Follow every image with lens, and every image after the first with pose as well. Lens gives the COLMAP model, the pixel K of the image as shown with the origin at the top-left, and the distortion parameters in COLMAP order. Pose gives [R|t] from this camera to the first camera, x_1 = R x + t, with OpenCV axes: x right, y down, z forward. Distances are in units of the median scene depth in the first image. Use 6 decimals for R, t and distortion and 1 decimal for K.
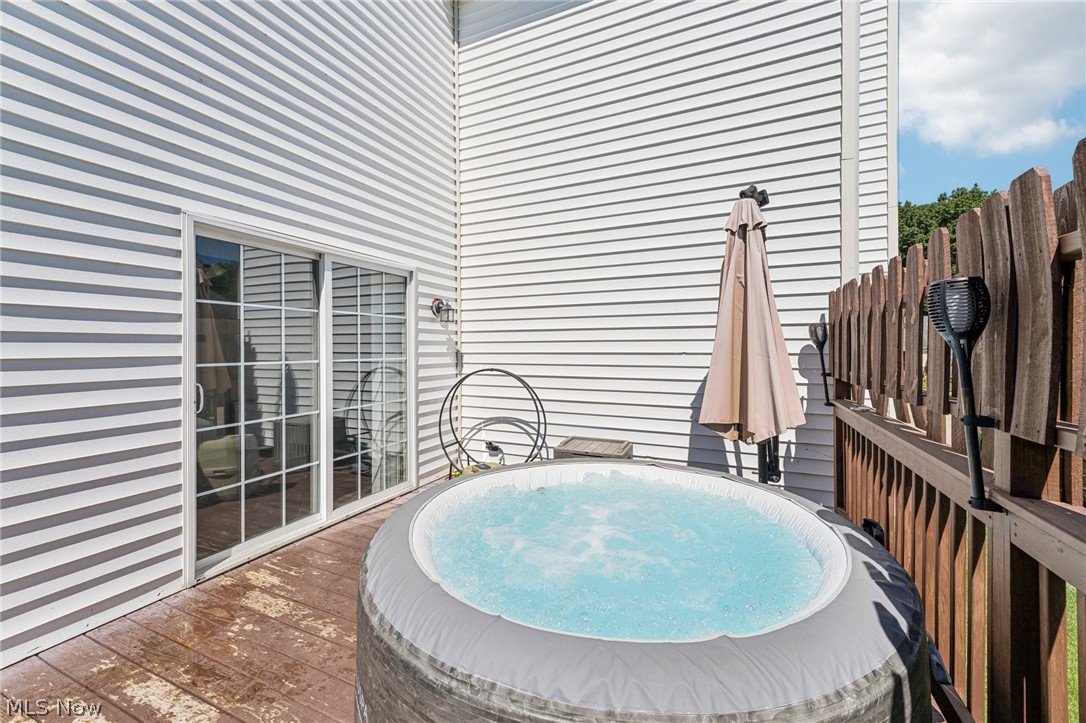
lens RADIAL K [[438.9, 0, 542.3], [0, 438.9, 350.2], [0, 0, 1]] dist [-0.000578, -0.000135]
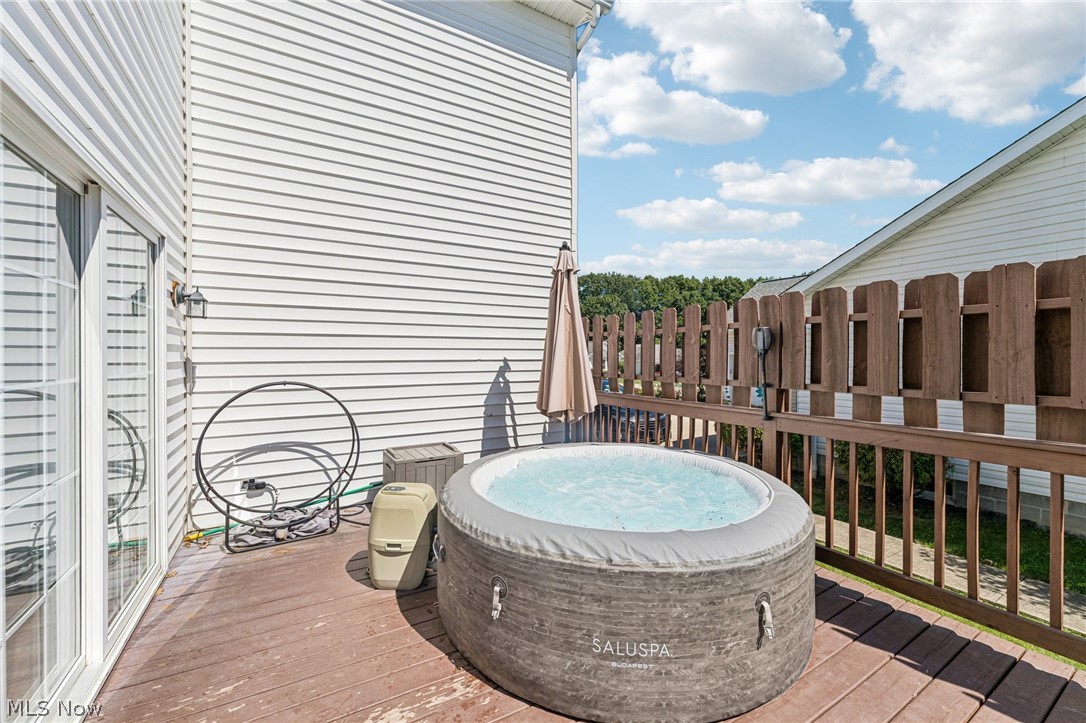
lens RADIAL K [[430.3, 0, 537.5], [0, 430.3, 360.6], [0, 0, 1]] dist [-0.010477, -0.000069]
pose [[0.579529, -0.008708, 0.814905, -0.485119], [0.004367, 0.999962, 0.007580, -0.000335], [-0.814940, -0.000834, 0.579545, 0.183768]]
